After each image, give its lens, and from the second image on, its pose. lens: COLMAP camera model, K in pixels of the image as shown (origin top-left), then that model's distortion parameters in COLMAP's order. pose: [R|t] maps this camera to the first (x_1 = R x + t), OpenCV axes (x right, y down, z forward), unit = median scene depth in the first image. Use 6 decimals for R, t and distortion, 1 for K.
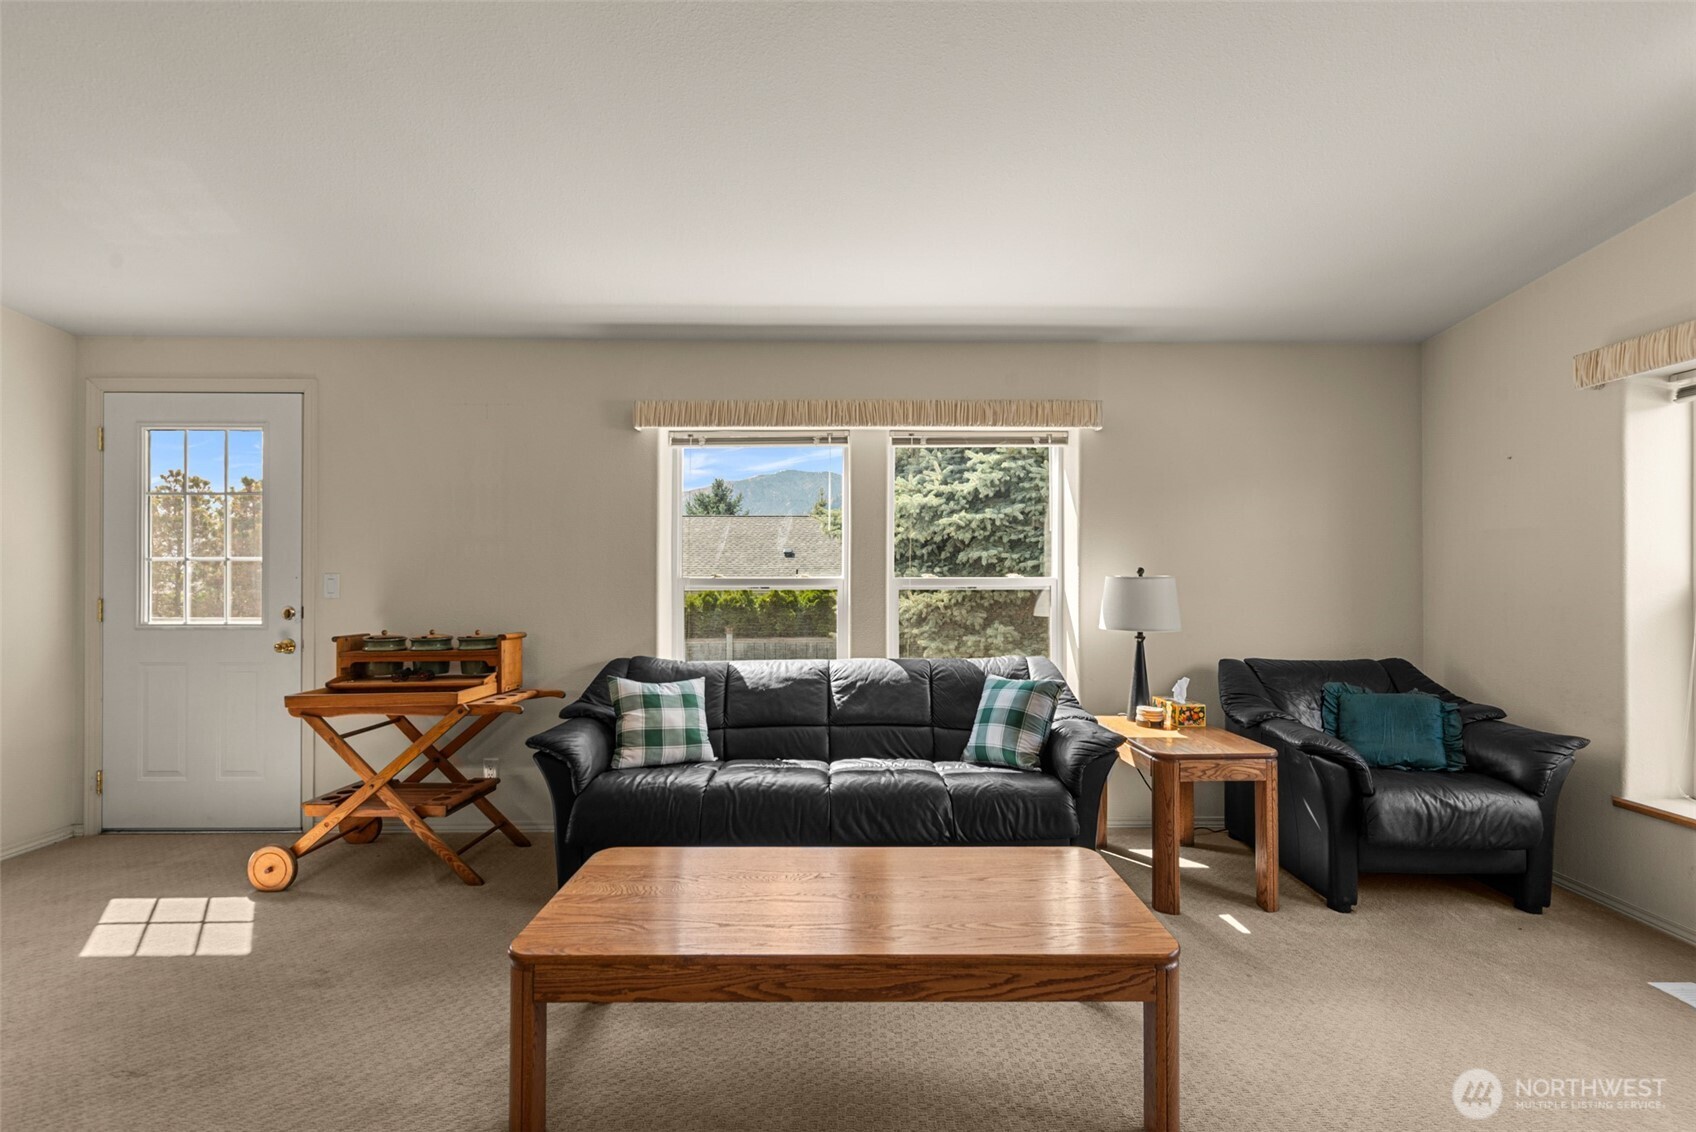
lens RADIAL K [[737.4, 0, 855.9], [0, 737.4, 569.9], [0, 0, 1]] dist [0.001450, -0.000249]
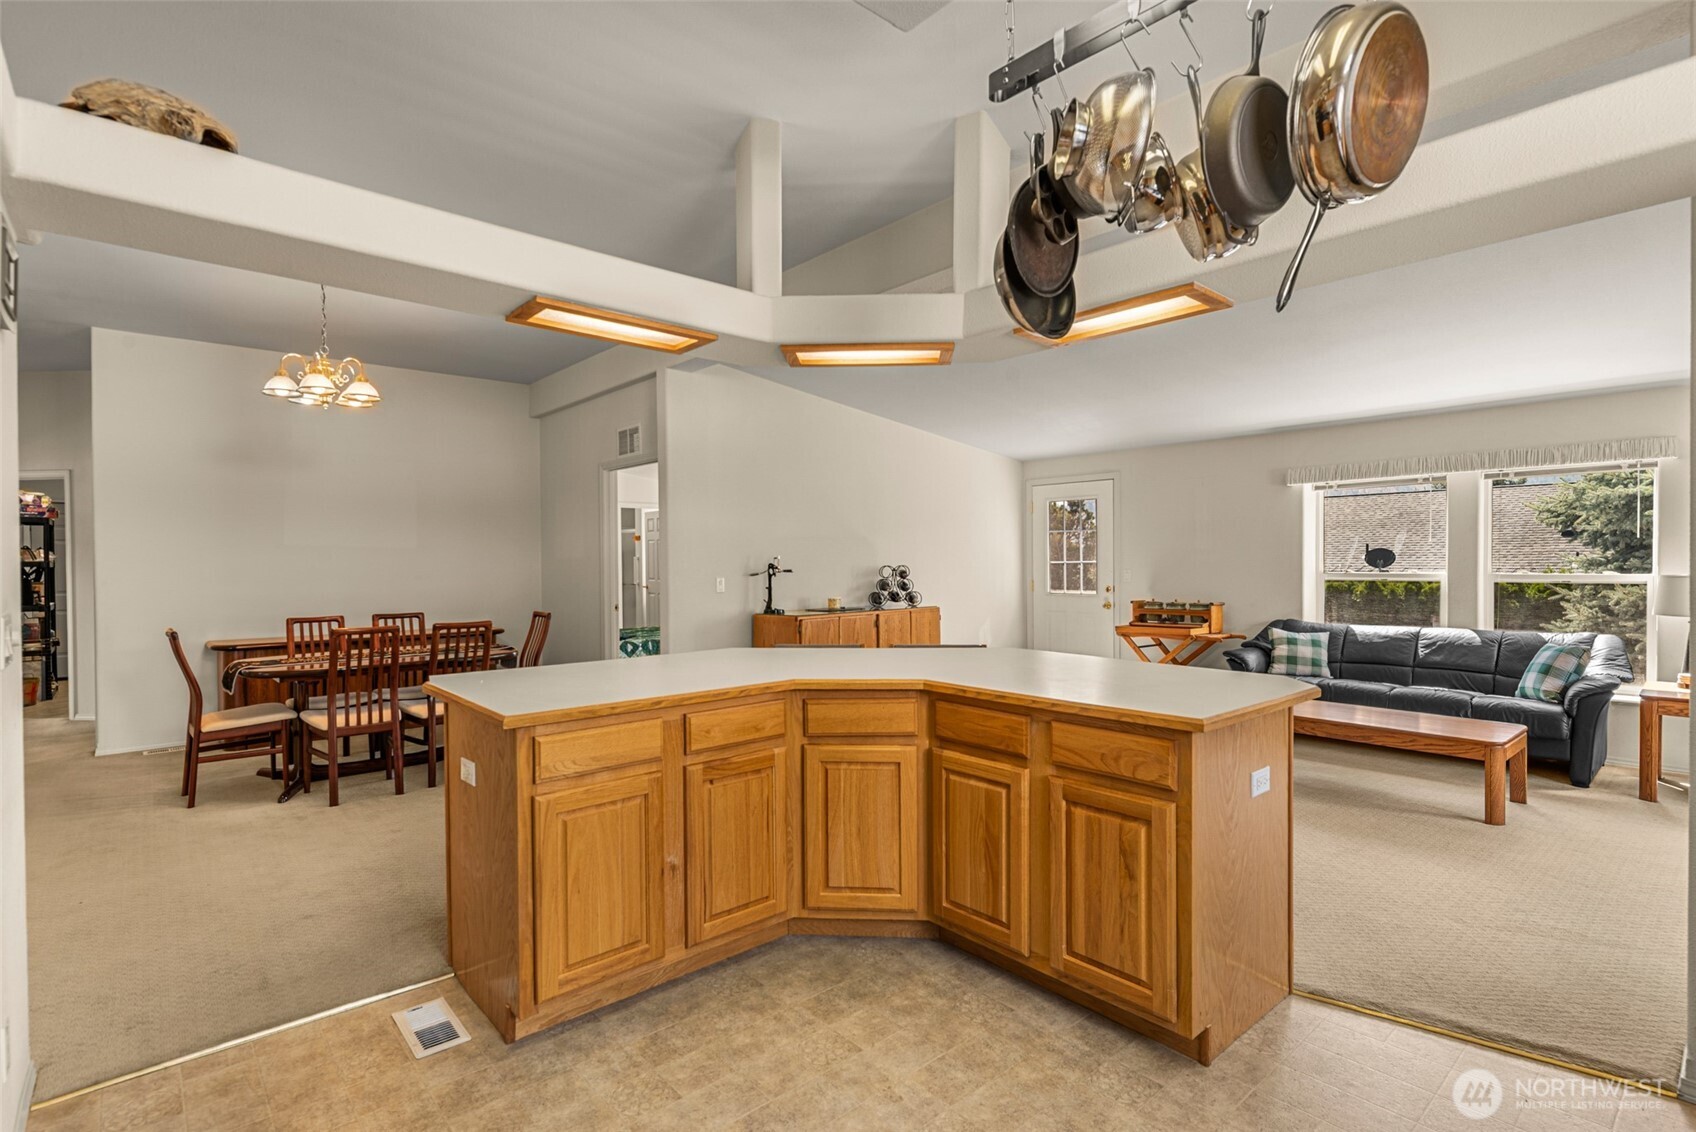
lens RADIAL K [[814.5, 0, 857.1], [0, 814.5, 571.2], [0, 0, 1]] dist [0.000109, -0.000317]
pose [[0.653307, 0.006231, -0.757067, 0.498585], [0.012464, 0.999742, 0.018983, -0.043419], [0.756990, -0.021838, 0.653061, -1.032748]]
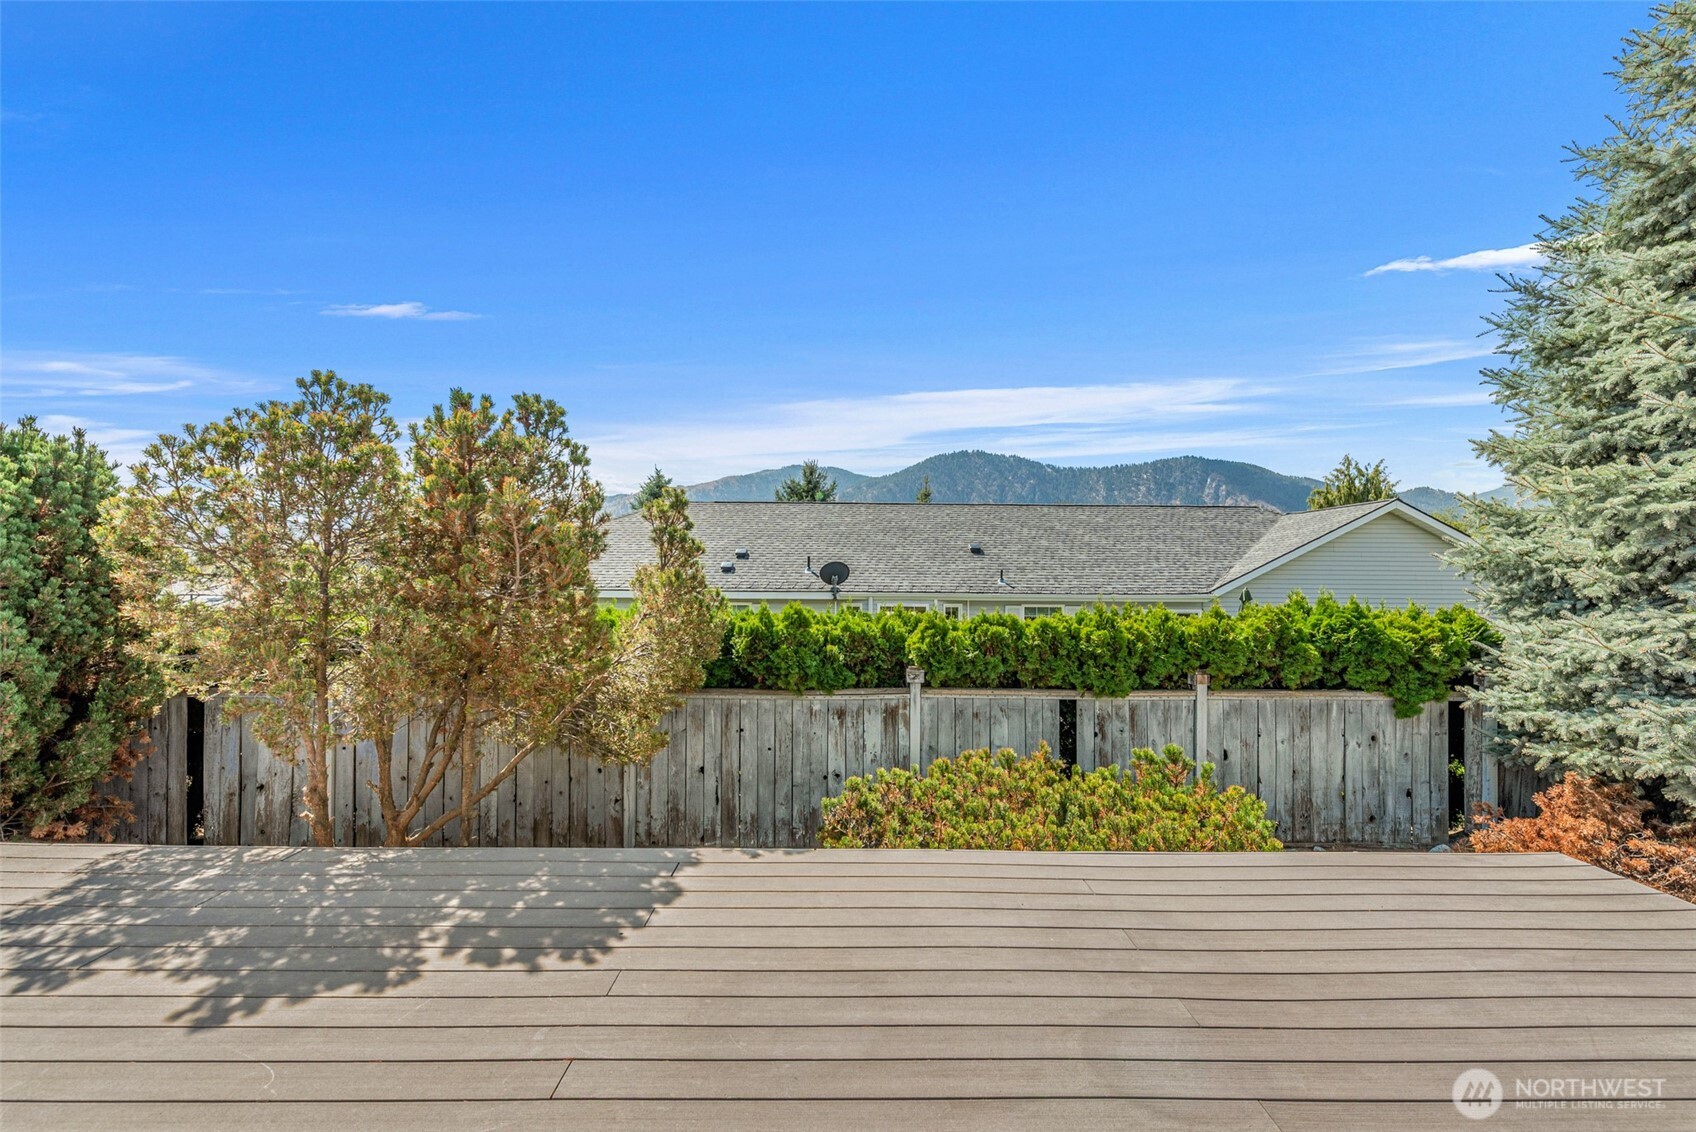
lens RADIAL K [[744.9, 0, 853.6], [0, 744.9, 567.8], [0, 0, 1]] dist [-0.000015, -0.000082]
pose [[0.999934, 0.009169, -0.006910, -1.488483], [-0.009162, 0.999957, 0.001157, -0.017164], [0.006921, -0.001094, 0.999975, 1.326619]]
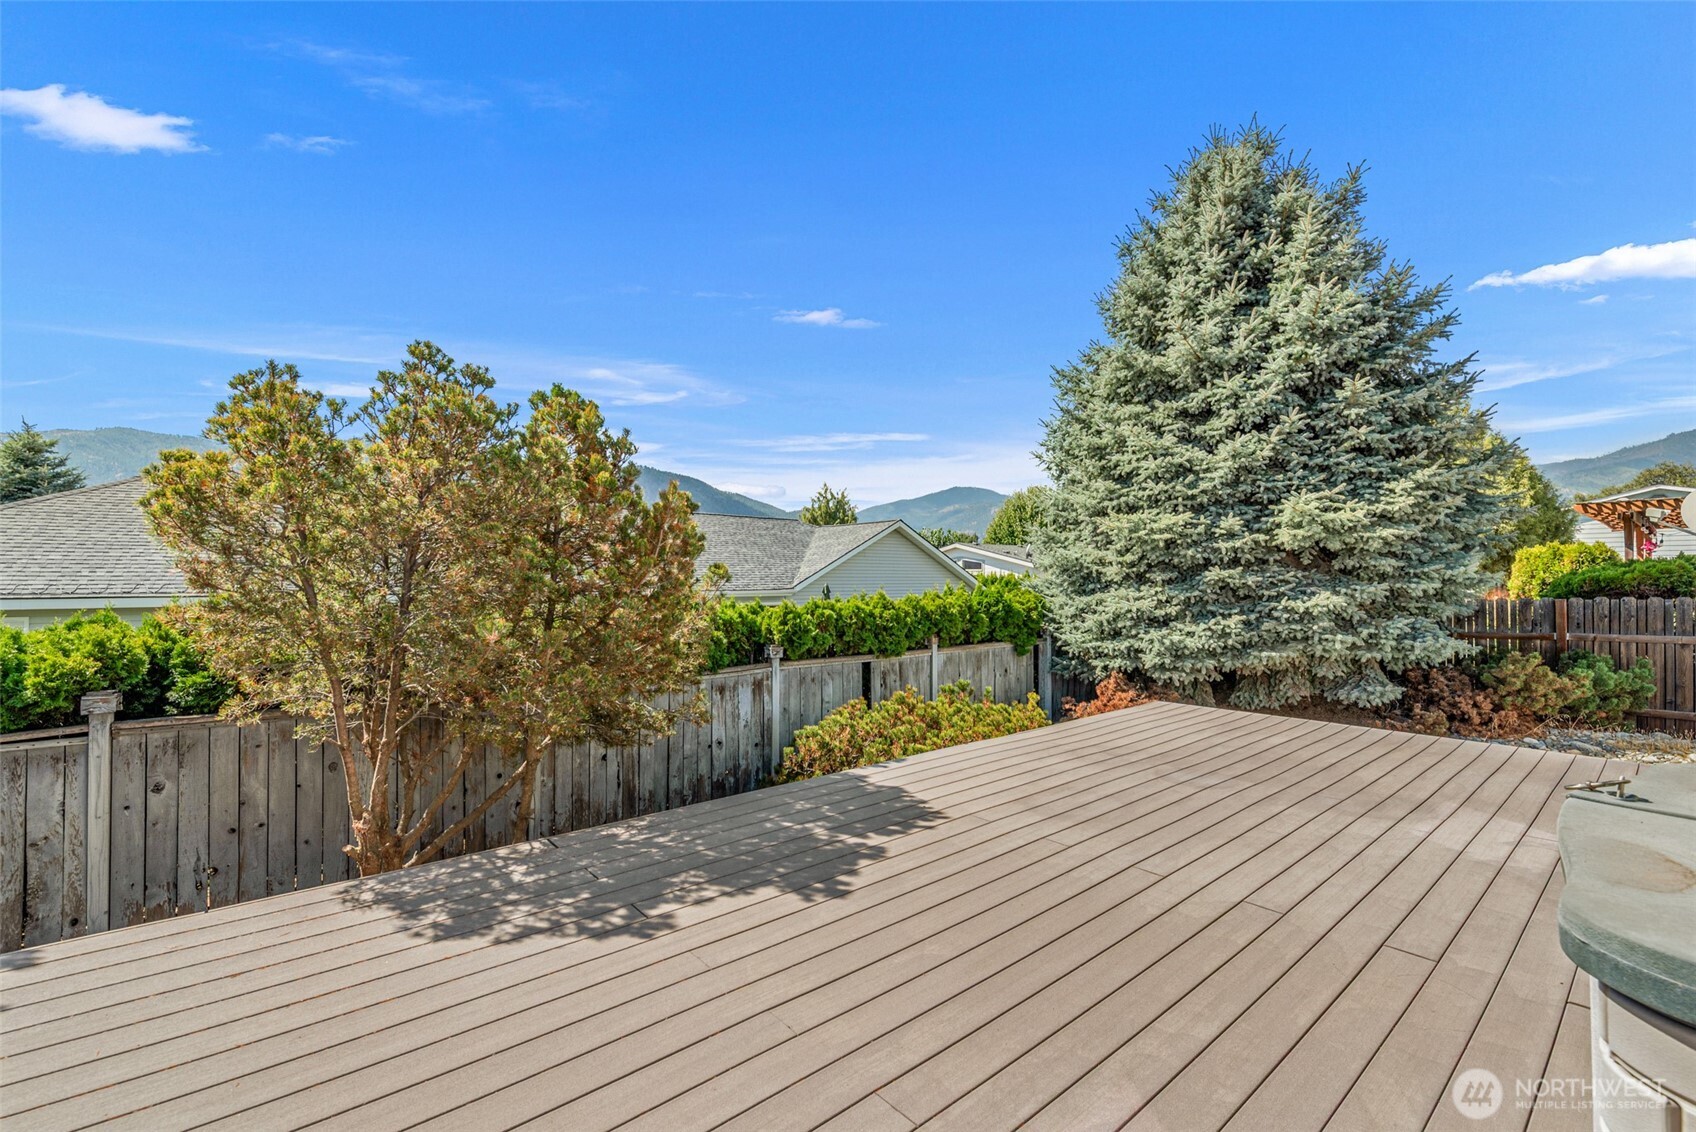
lens RADIAL K [[735.6, 0, 854.5], [0, 735.6, 571.6], [0, 0, 1]] dist [-0.000039, -0.000103]
pose [[0.764778, 0.008588, 0.644237, -2.692024], [-0.007923, 0.999961, -0.003924, 0.013590], [-0.644246, -0.002103, 0.764816, 1.298910]]
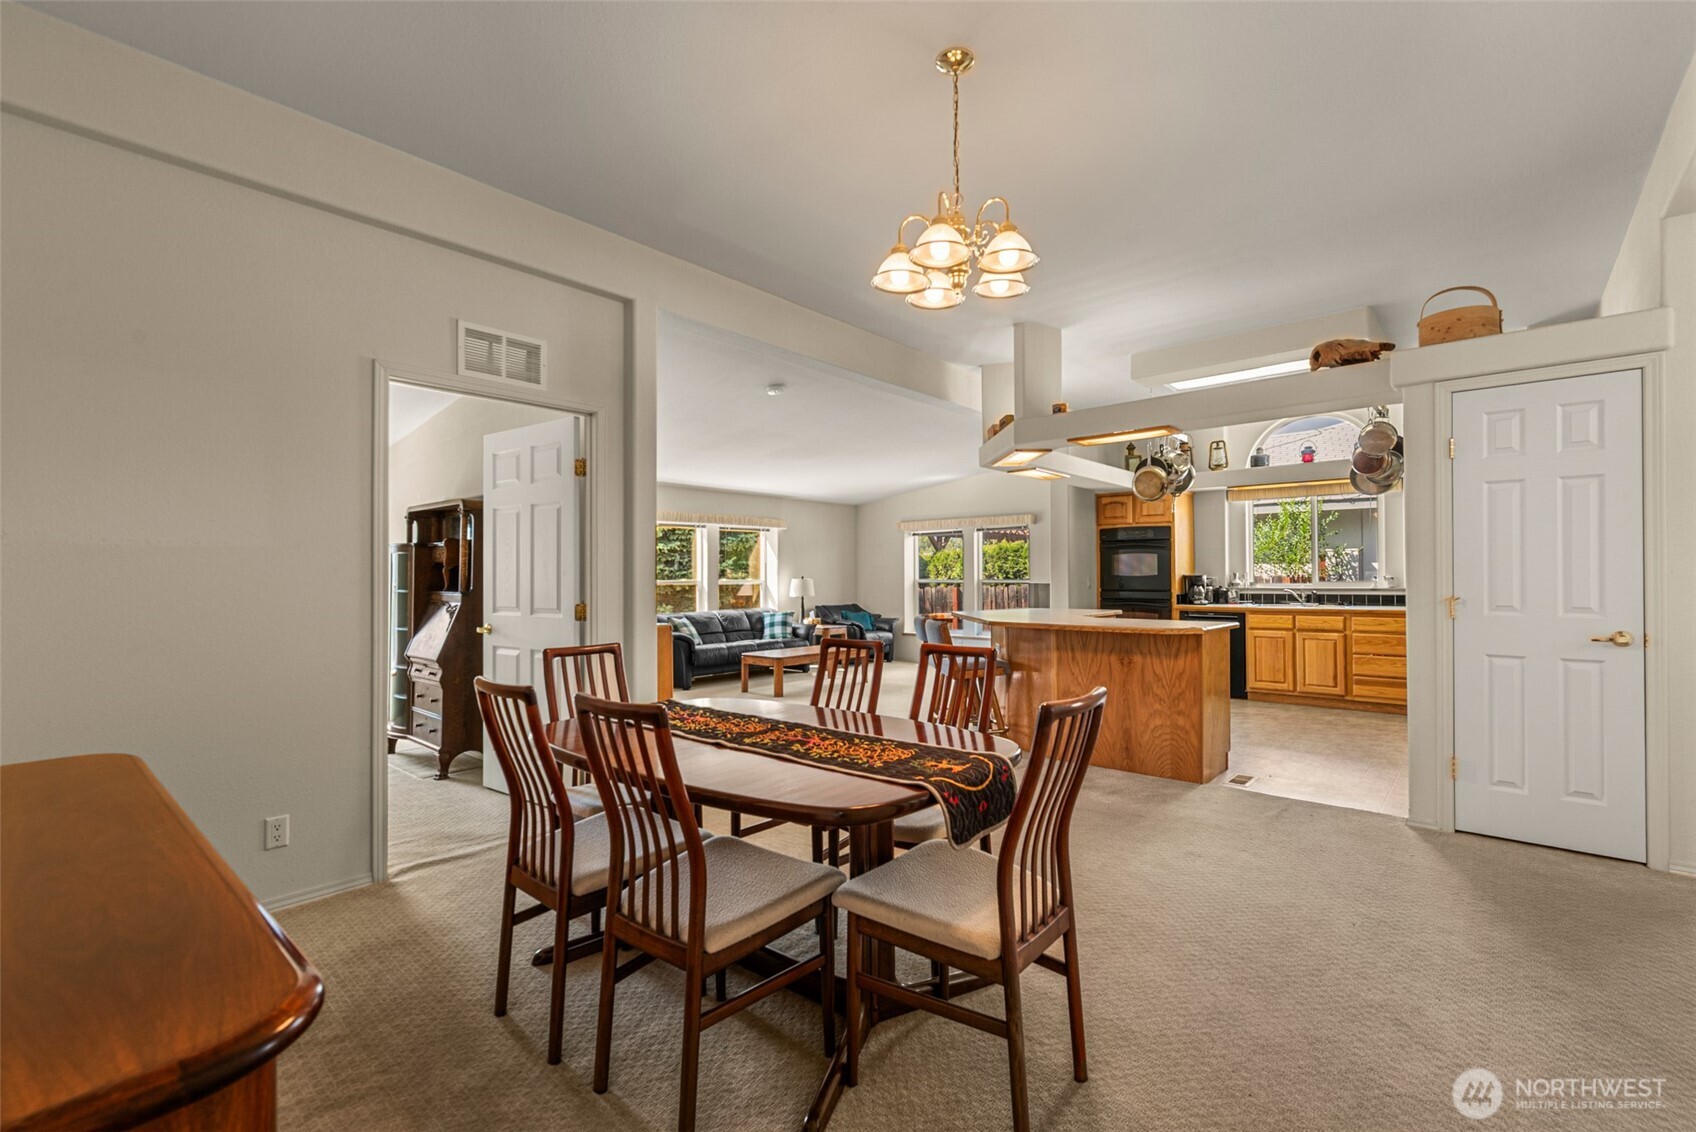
lens RADIAL K [[740.1, 0, 853.5], [0, 740.1, 569.8], [0, 0, 1]] dist [0.001994, 0.000141]
pose [[0.668158, 0.003287, 0.744012, -1.775250], [-0.000211, 0.999991, -0.004230, -0.017319], [-0.744019, 0.002669, 0.668153, -1.238489]]
